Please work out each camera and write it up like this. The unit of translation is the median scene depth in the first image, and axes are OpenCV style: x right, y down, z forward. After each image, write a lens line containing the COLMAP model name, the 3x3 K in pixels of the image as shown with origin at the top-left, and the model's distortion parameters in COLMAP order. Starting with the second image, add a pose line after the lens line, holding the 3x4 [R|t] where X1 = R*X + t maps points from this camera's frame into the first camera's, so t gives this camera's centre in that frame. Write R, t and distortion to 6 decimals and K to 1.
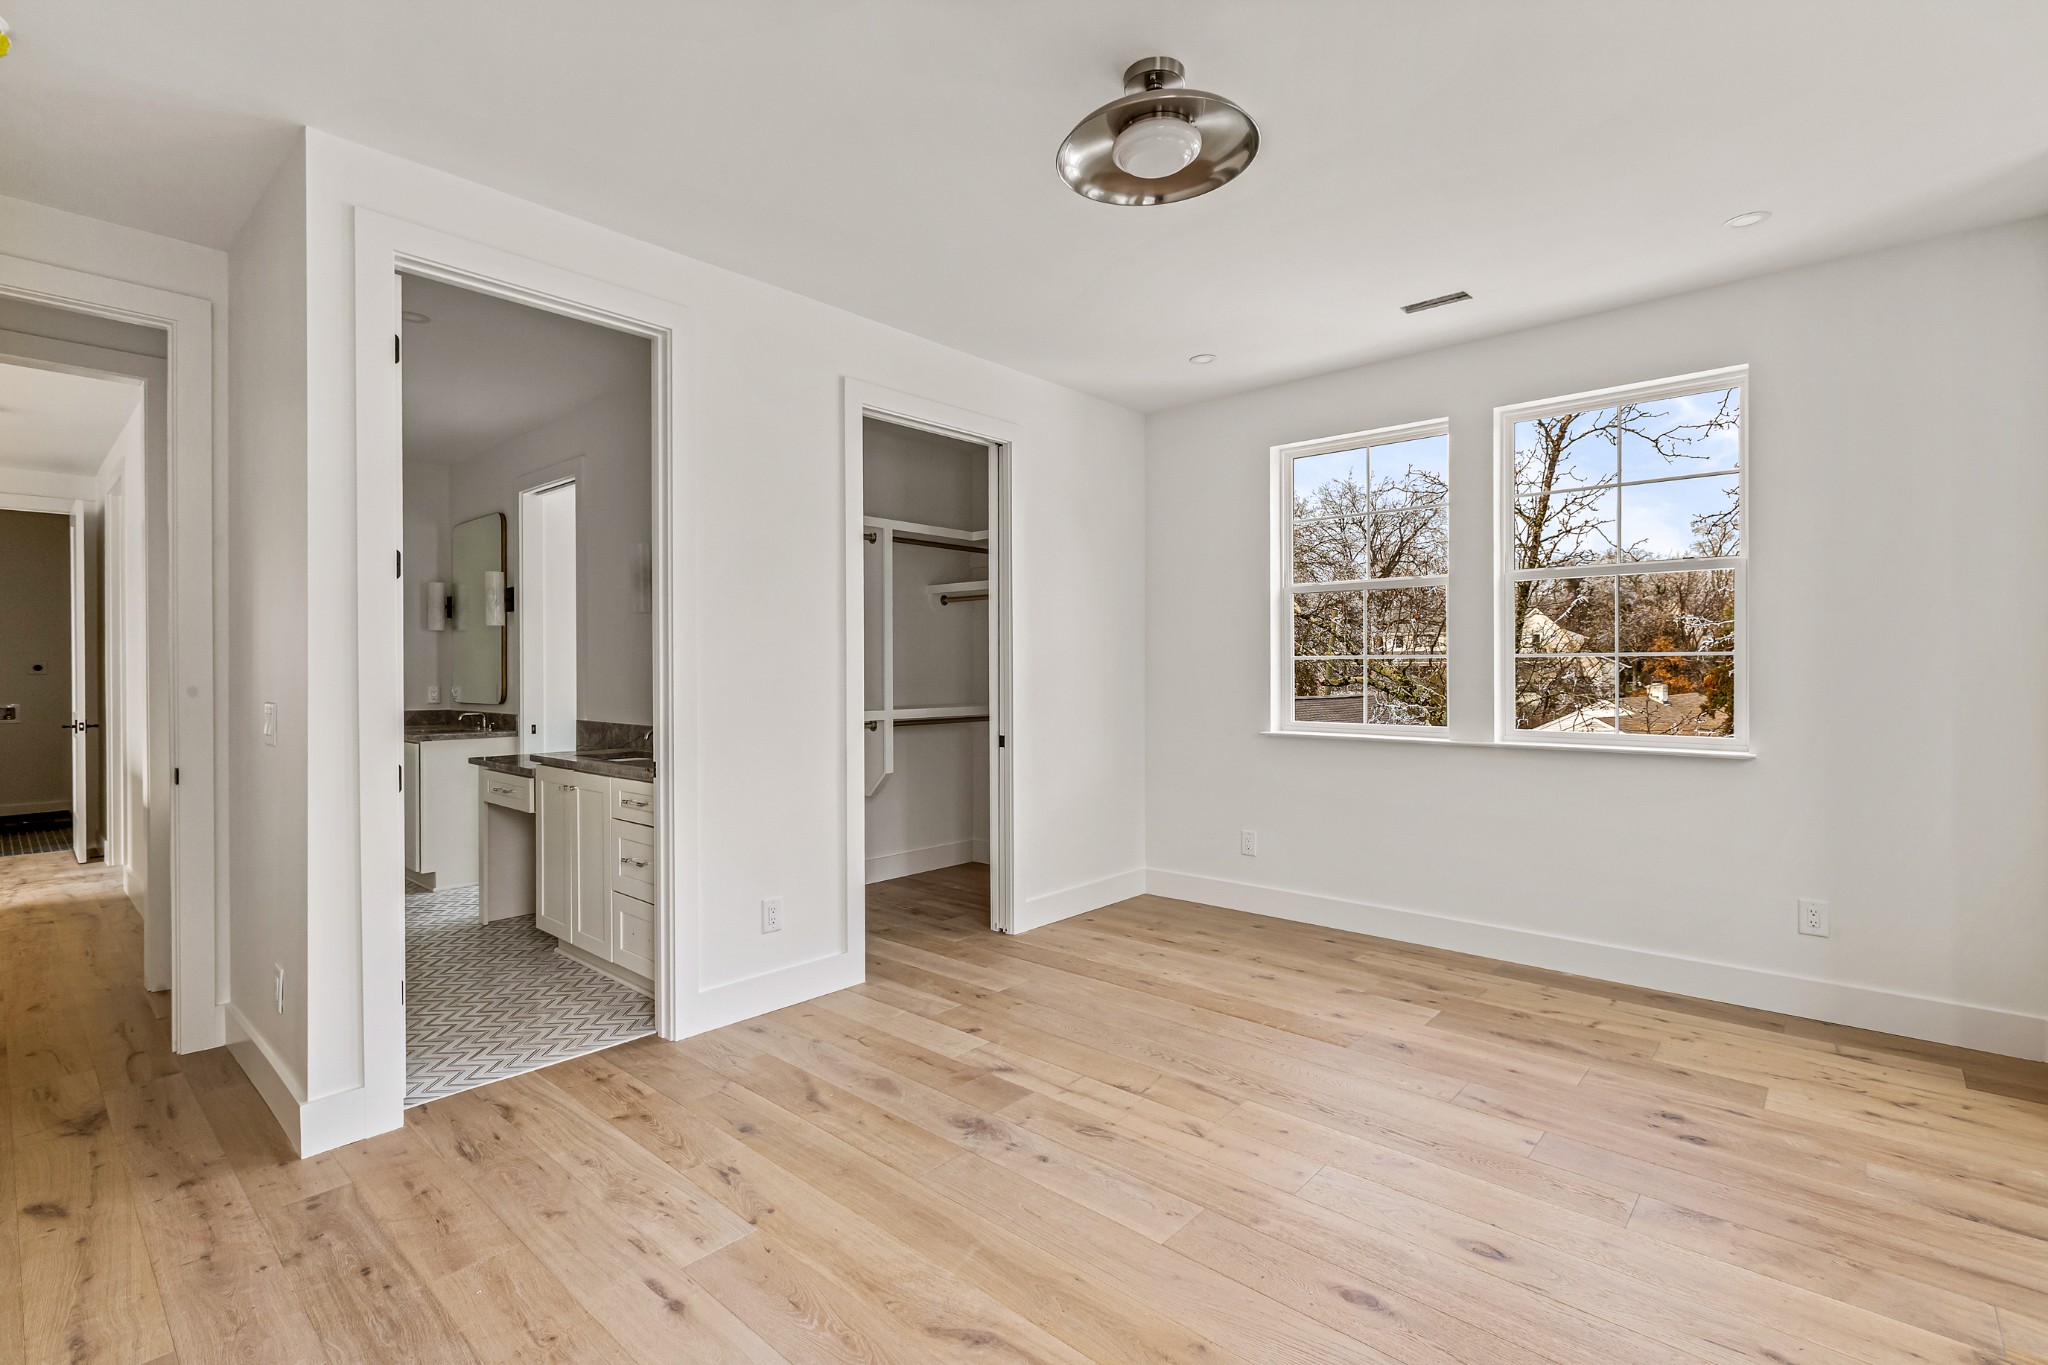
lens RADIAL K [[931.2, 0, 1027.0], [0, 931.2, 674.8], [0, 0, 1]] dist [-0.002272, 0.001214]
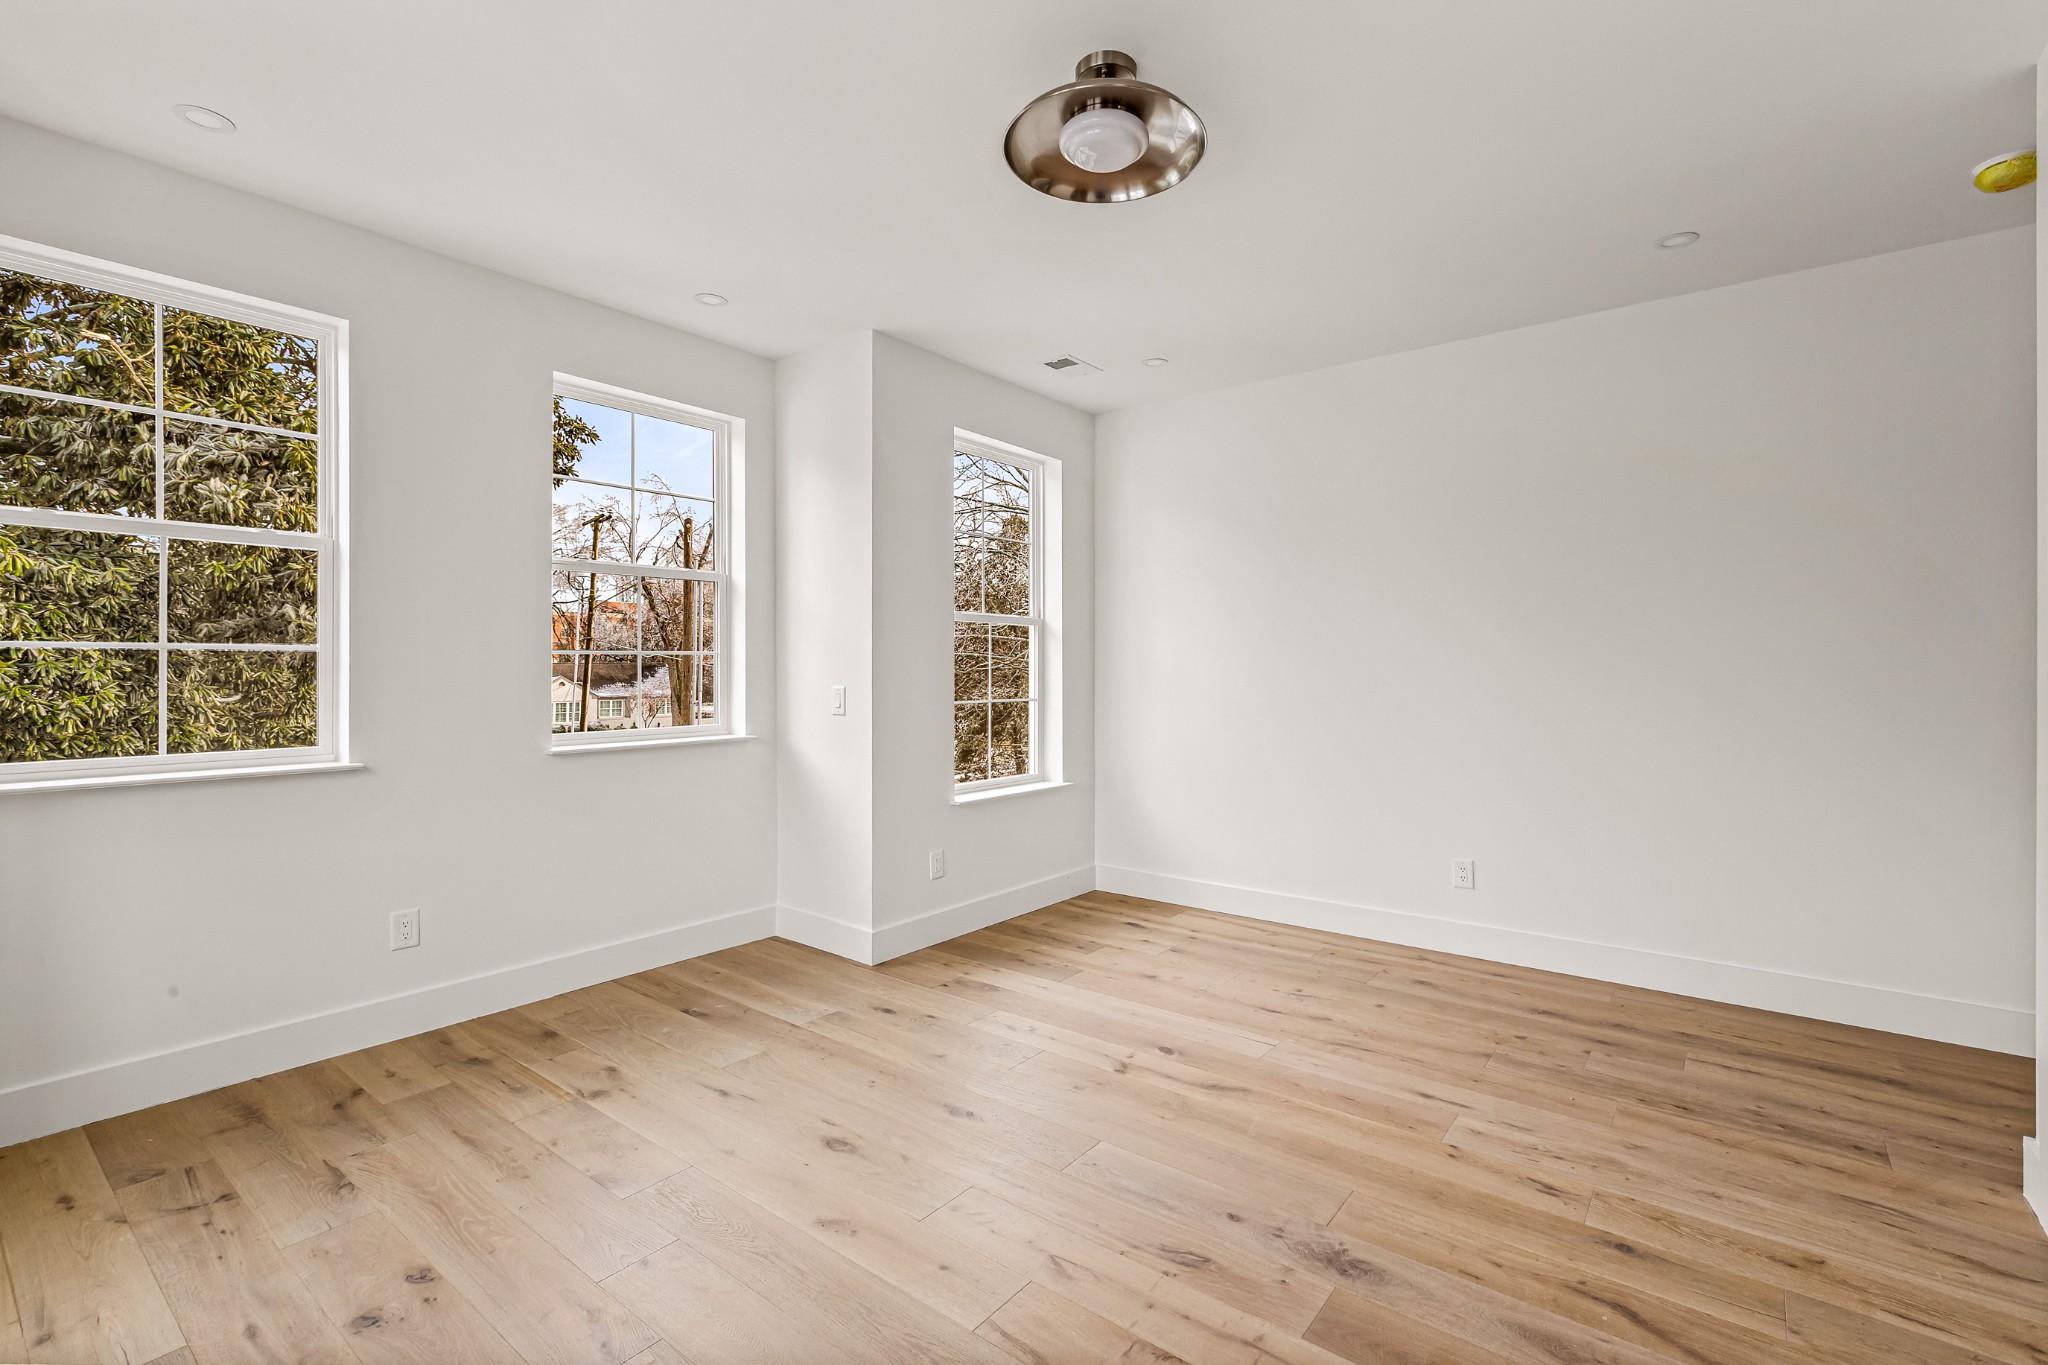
lens RADIAL K [[931.2, 0, 1020.2], [0, 931.2, 675.7], [0, 0, 1]] dist [-0.002272, 0.001214]
pose [[-0.998243, 0.004597, -0.059079, 0.278922], [0.003766, 0.999893, 0.014168, -0.011925], [0.059138, 0.013921, -0.998153, 1.919469]]
